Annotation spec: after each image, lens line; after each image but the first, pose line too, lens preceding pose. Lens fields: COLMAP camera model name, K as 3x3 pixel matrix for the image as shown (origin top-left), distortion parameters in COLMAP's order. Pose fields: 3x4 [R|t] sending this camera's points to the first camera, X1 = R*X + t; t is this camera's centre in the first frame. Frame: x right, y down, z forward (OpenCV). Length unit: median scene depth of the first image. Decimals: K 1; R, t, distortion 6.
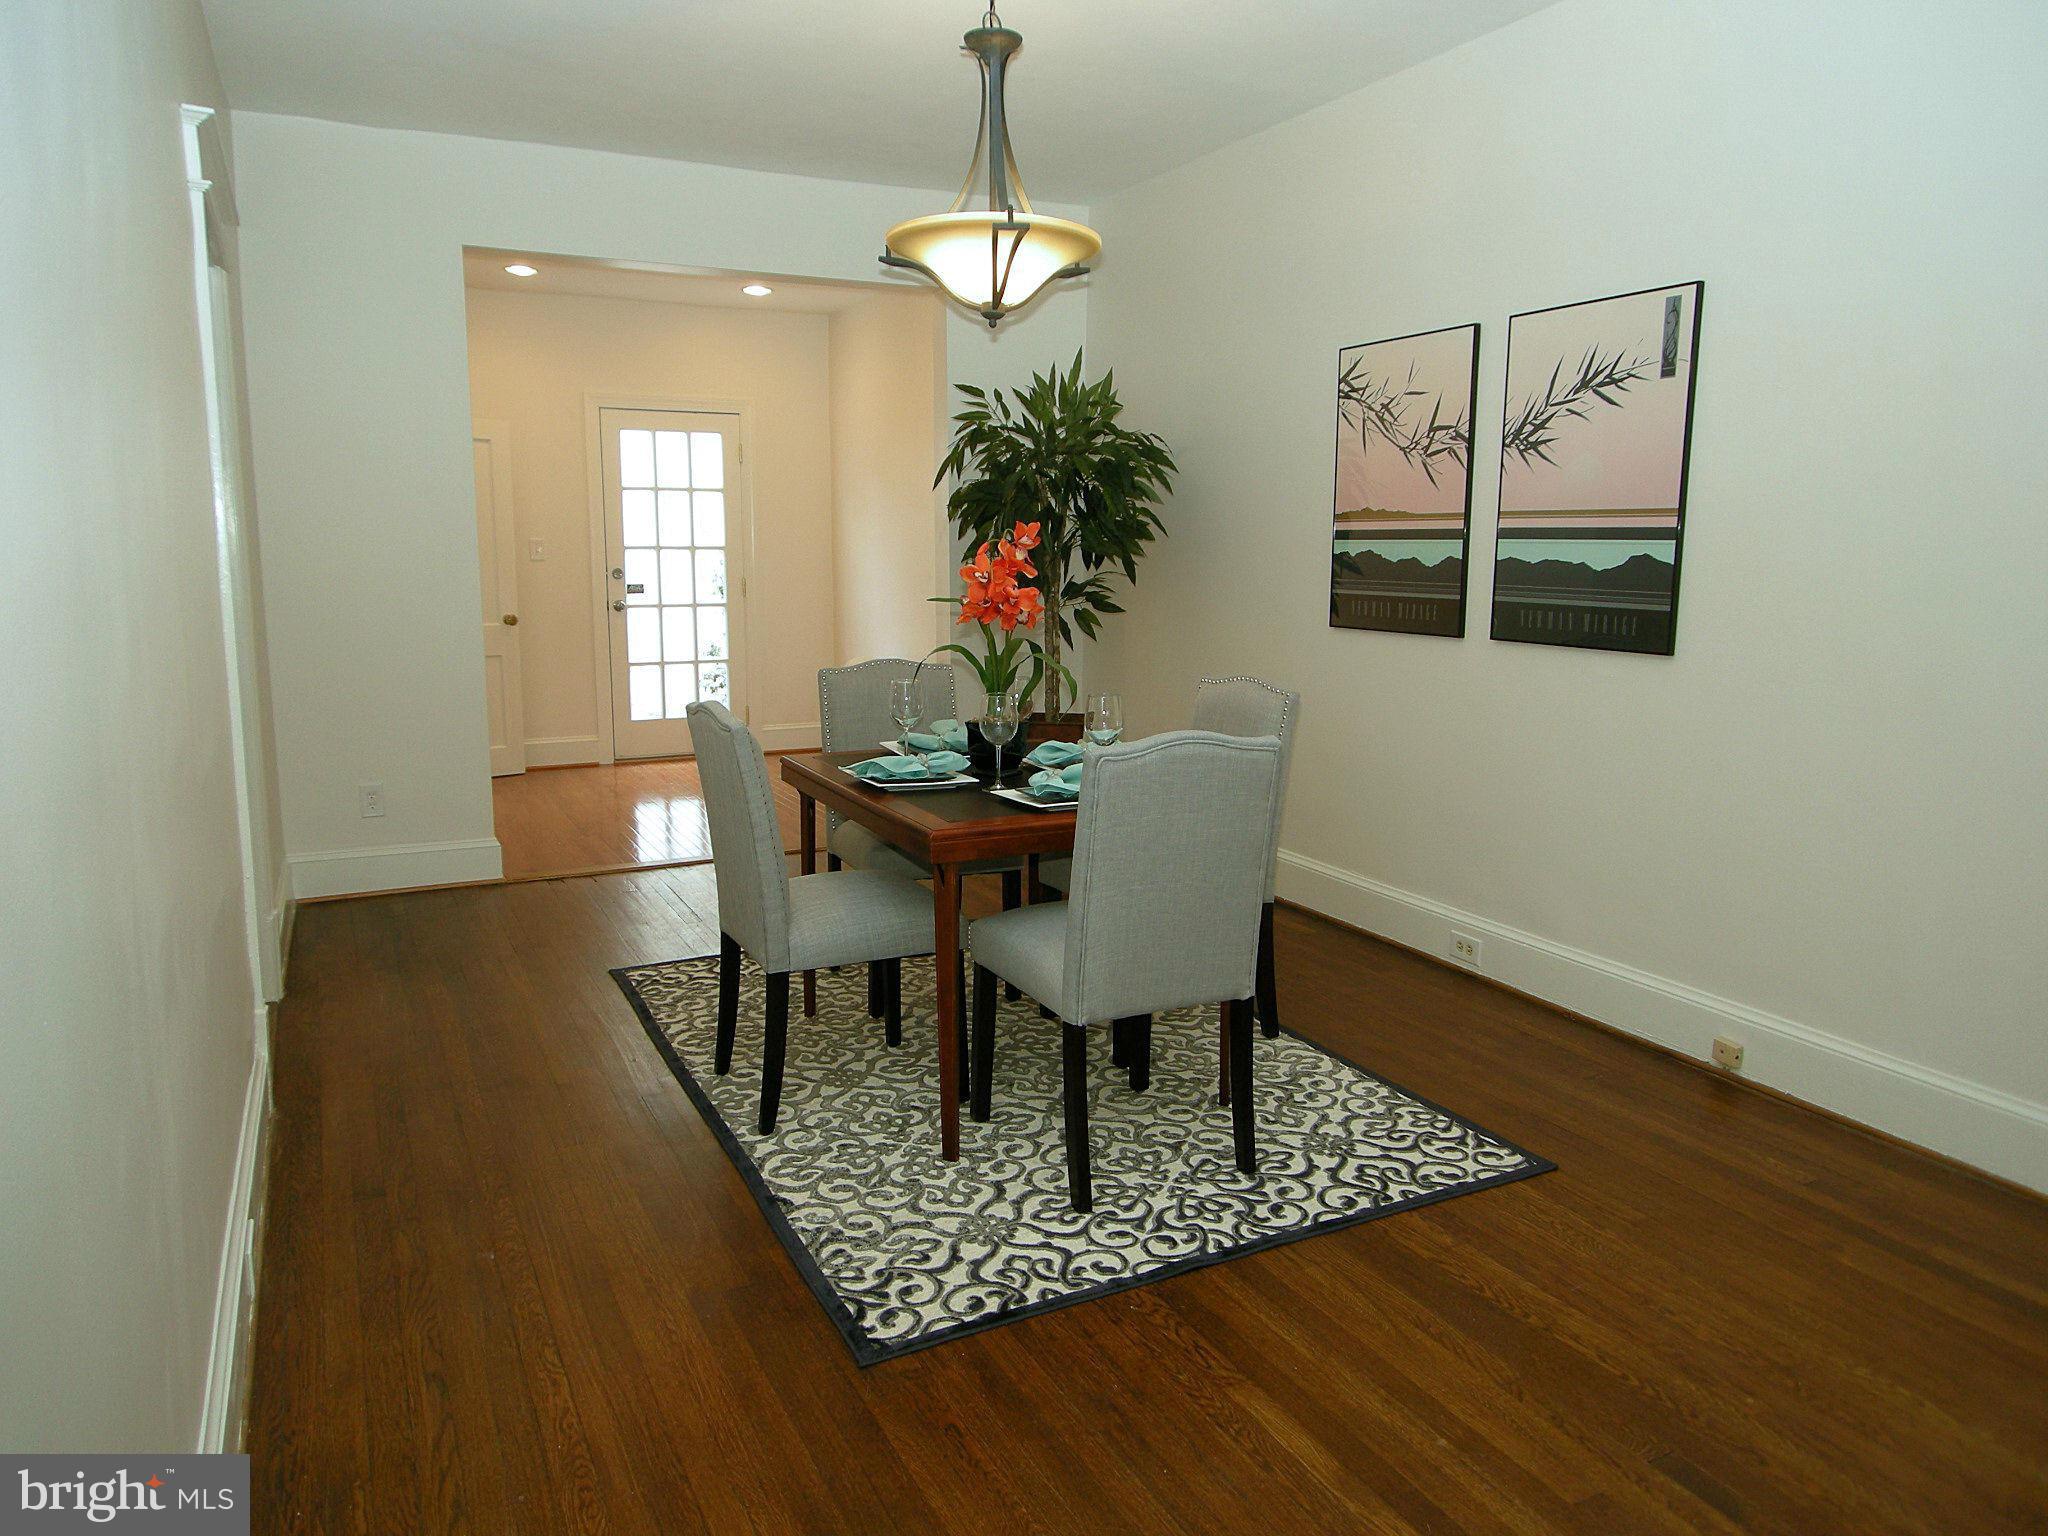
lens RADIAL K [[1383.4, 0, 1039.2], [0, 1383.4, 767.3], [0, 0, 1]] dist [-0.006477, -0.005469]
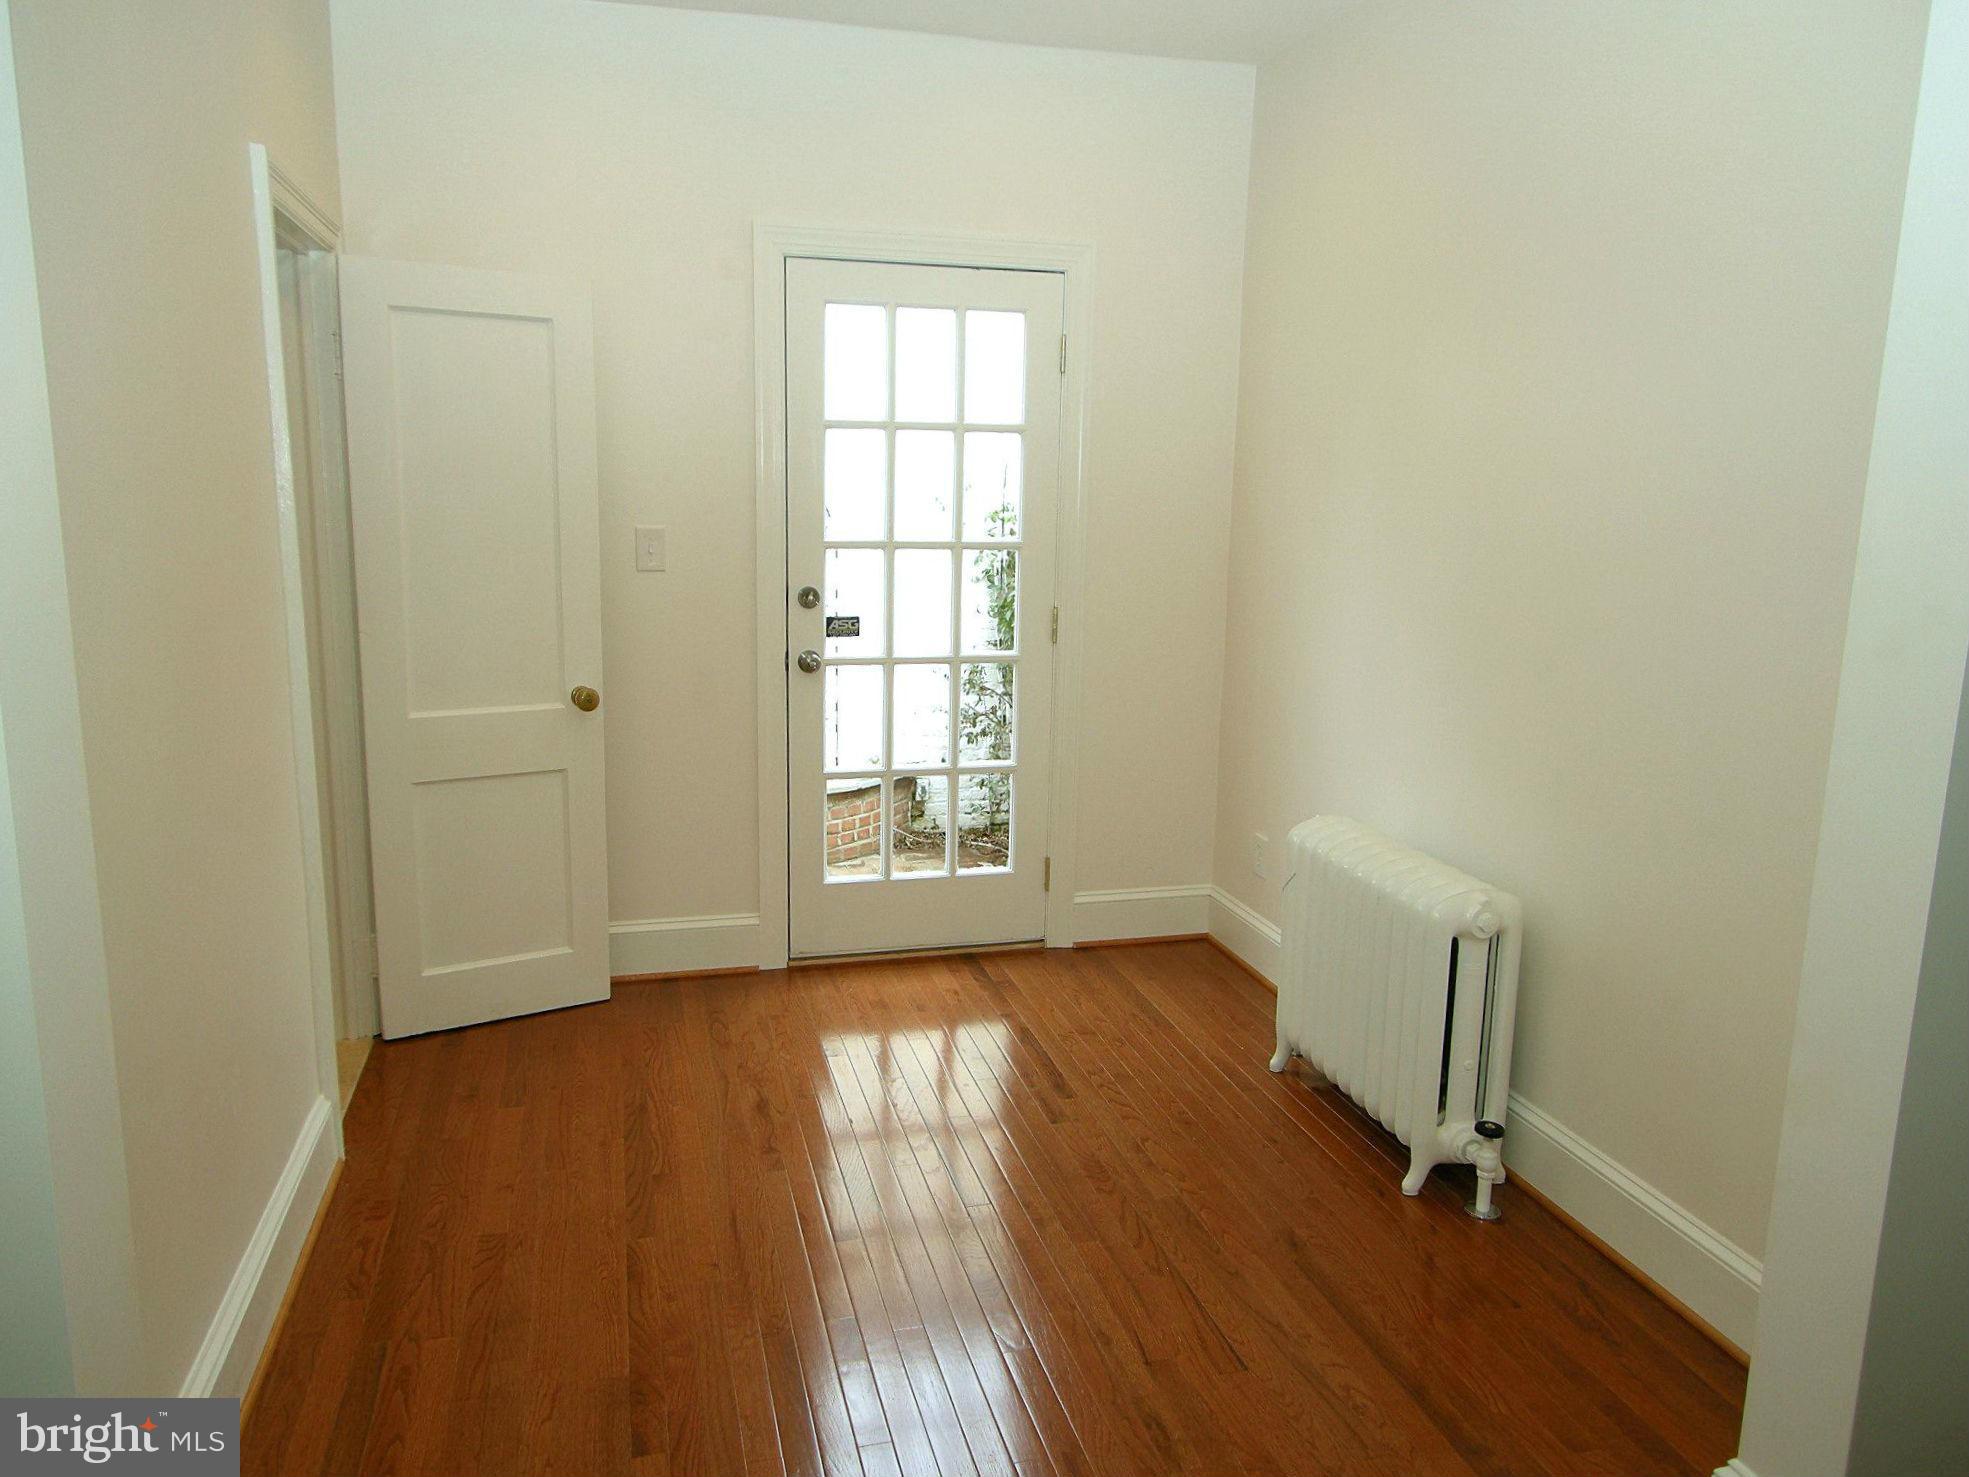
lens RADIAL K [[1330.0, 0, 972.9], [0, 1330.0, 739.3], [0, 0, 1]] dist [-0.006477, -0.005469]
pose [[0.975703, 0.053177, -0.212547, -0.141789], [-0.046428, 0.998250, 0.036621, -0.108346], [0.214122, -0.025863, 0.976464, 0.539667]]
